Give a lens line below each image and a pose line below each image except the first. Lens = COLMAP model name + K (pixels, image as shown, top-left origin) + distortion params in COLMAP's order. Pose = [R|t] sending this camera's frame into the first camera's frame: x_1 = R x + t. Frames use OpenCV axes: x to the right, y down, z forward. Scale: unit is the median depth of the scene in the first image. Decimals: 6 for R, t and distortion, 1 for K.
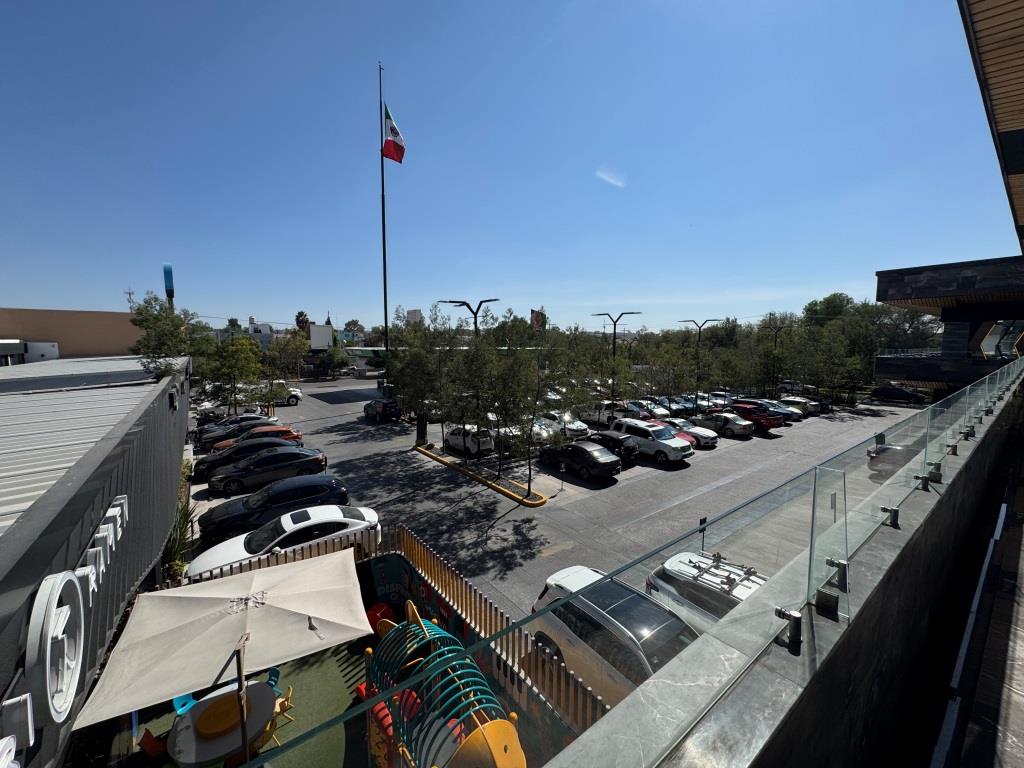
lens RADIAL K [[407.2, 0, 512.0], [0, 407.2, 382.8], [0, 0, 1]] dist [-0.004107, 0.000687]
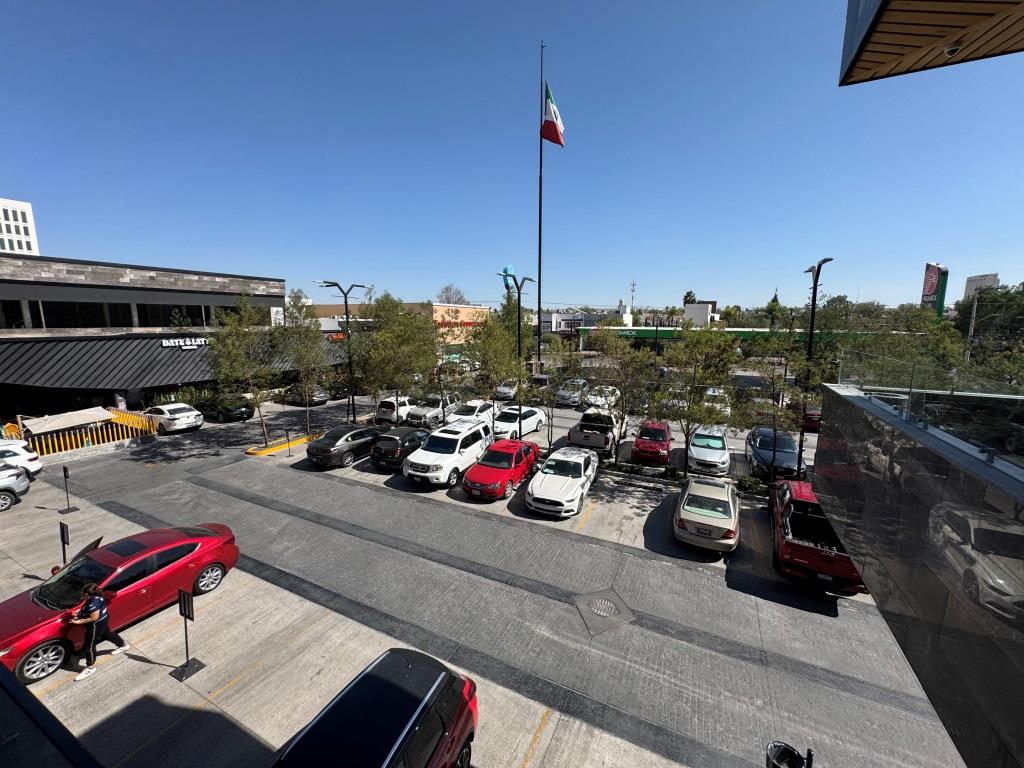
lens RADIAL K [[407.2, 0, 511.1], [0, 407.2, 390.8], [0, 0, 1]] dist [-0.004107, 0.000687]
pose [[0.447991, 0.149965, -0.881371, 1.277684], [-0.091955, 0.988332, 0.121425, -0.089945], [0.889296, 0.026649, 0.456554, 0.999610]]
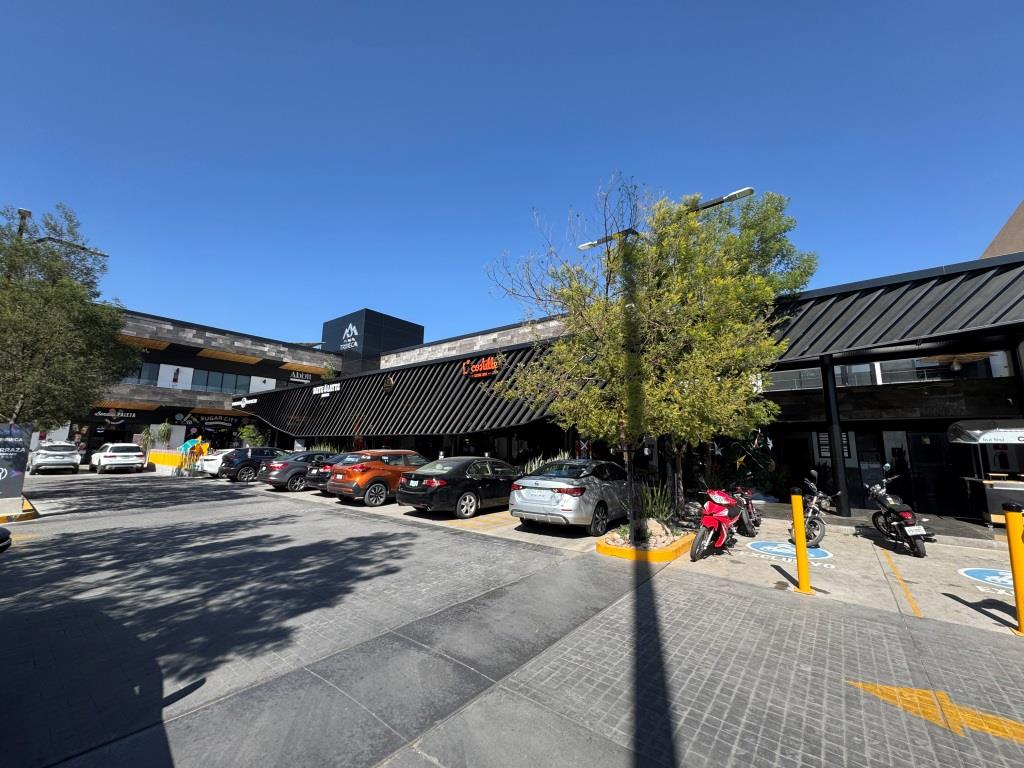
lens RADIAL K [[407.2, 0, 512.9], [0, 407.2, 382.3], [0, 0, 1]] dist [-0.004107, 0.000687]
pose [[-0.965932, -0.059416, -0.251882, -0.764180], [-0.044207, 0.996865, -0.065621, 0.054245], [0.254991, -0.052250, -0.965531, 1.987849]]
